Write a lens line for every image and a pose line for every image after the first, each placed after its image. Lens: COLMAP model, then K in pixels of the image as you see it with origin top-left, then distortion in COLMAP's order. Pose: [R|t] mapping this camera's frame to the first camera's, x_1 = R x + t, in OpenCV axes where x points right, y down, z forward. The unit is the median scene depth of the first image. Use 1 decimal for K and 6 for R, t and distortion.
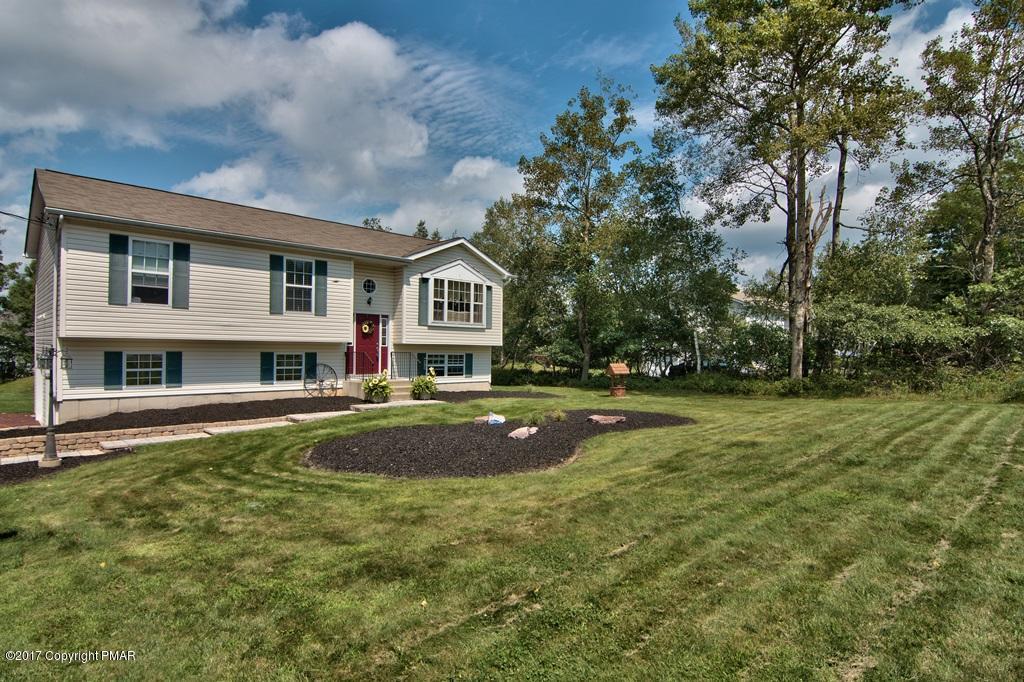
lens RADIAL K [[555.3, 0, 510.9], [0, 555.3, 343.7], [0, 0, 1]] dist [-0.008568, -0.008254]
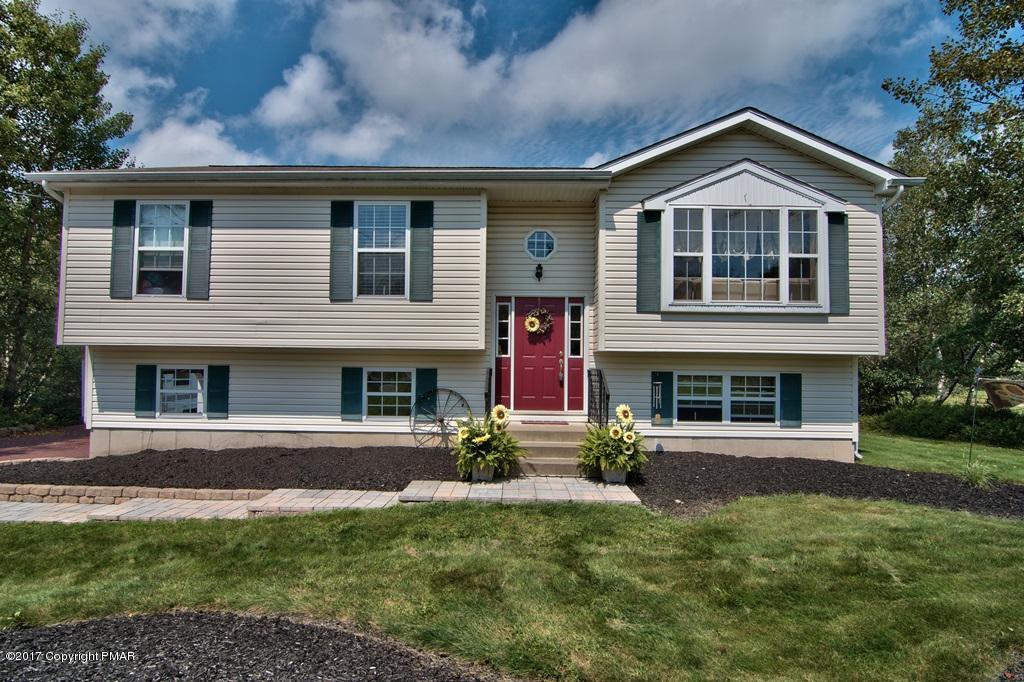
lens RADIAL K [[486.9, 0, 517.9], [0, 486.9, 351.2], [0, 0, 1]] dist [-0.009787, -0.008905]
pose [[0.701803, -0.019773, -0.712097, 0.057757], [0.002989, 0.999688, -0.024813, 0.010002], [0.712365, 0.015285, 0.701642, 0.663169]]
